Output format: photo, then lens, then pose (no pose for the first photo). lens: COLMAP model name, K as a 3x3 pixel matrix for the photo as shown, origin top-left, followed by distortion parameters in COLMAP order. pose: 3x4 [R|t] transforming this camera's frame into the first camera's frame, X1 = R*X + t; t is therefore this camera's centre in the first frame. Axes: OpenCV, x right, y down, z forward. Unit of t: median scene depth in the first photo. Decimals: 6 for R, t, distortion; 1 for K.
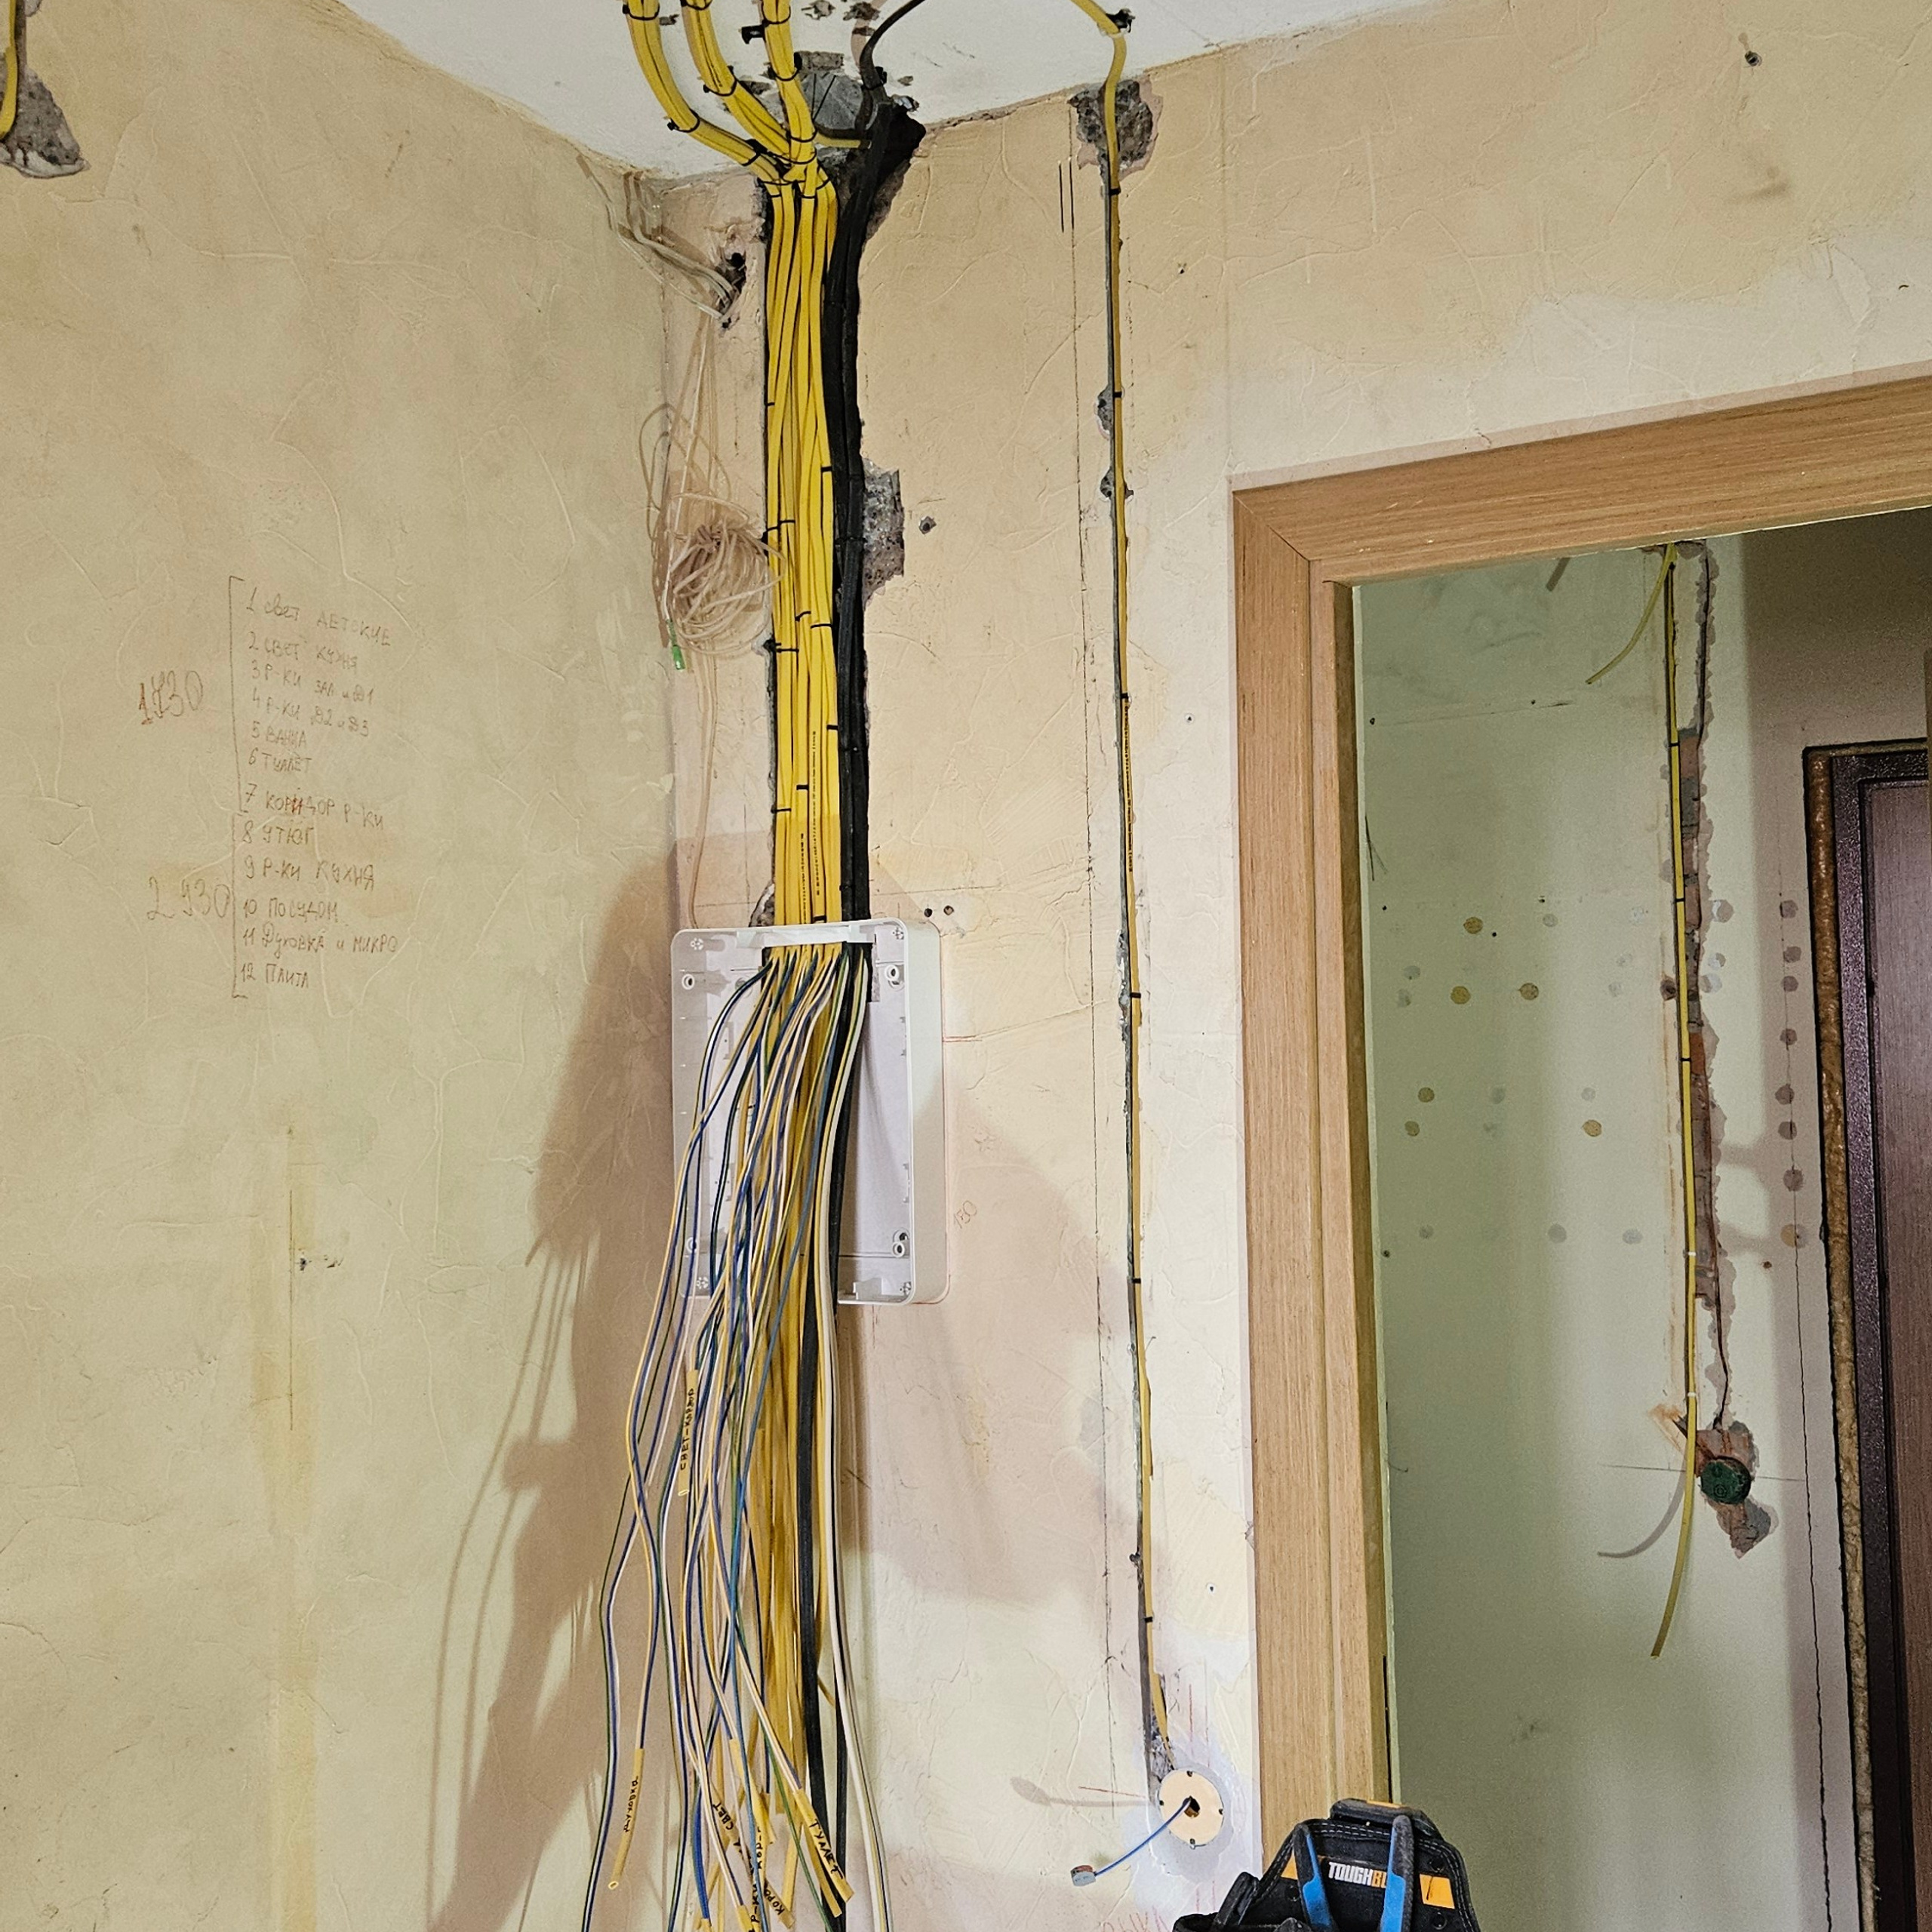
lens RADIAL K [[2235.7, 0, 966.0], [0, 2235.7, 966.0], [0, 0, 1]] dist [0.073112, -0.033010]
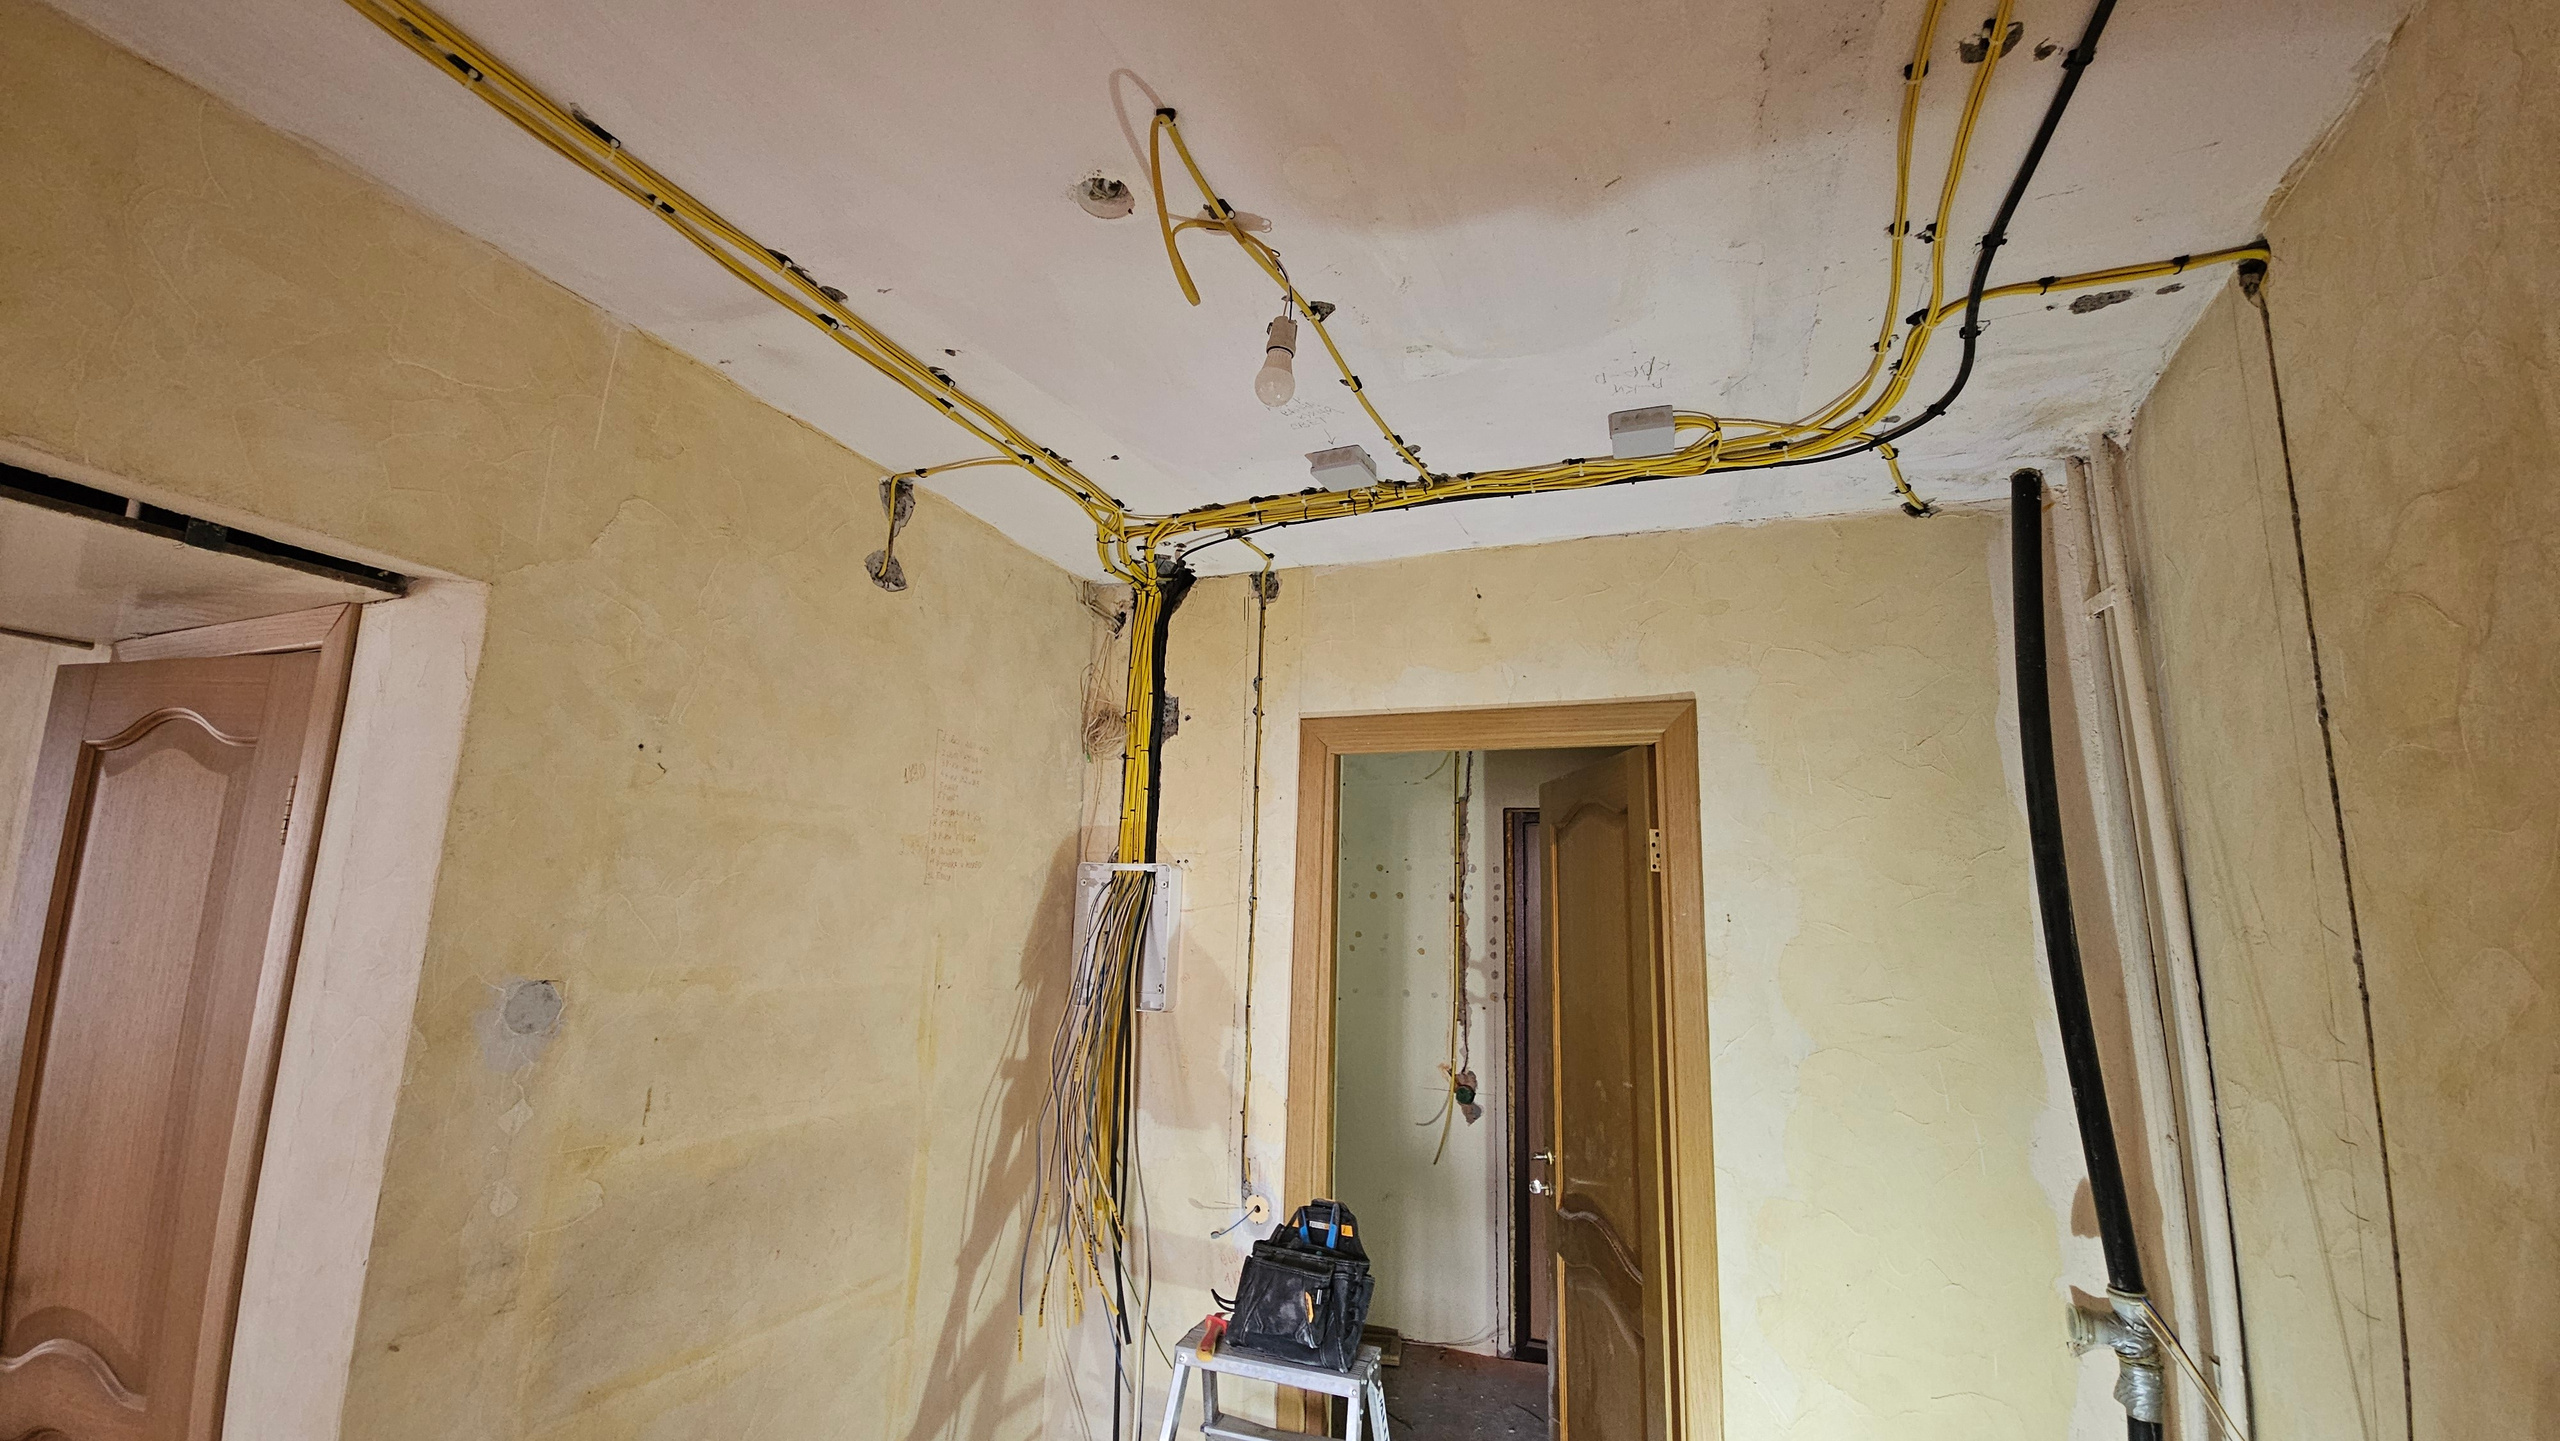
lens RADIAL K [[1063.0, 0, 1280.0], [0, 1063.0, 720.5], [0, 0, 1]] dist [-0.012767, 0.000025]
pose [[0.990363, 0.071324, 0.118719, -0.058776], [-0.056235, 0.990446, -0.125917, -0.037751], [-0.126566, 0.118027, 0.984911, -0.278443]]
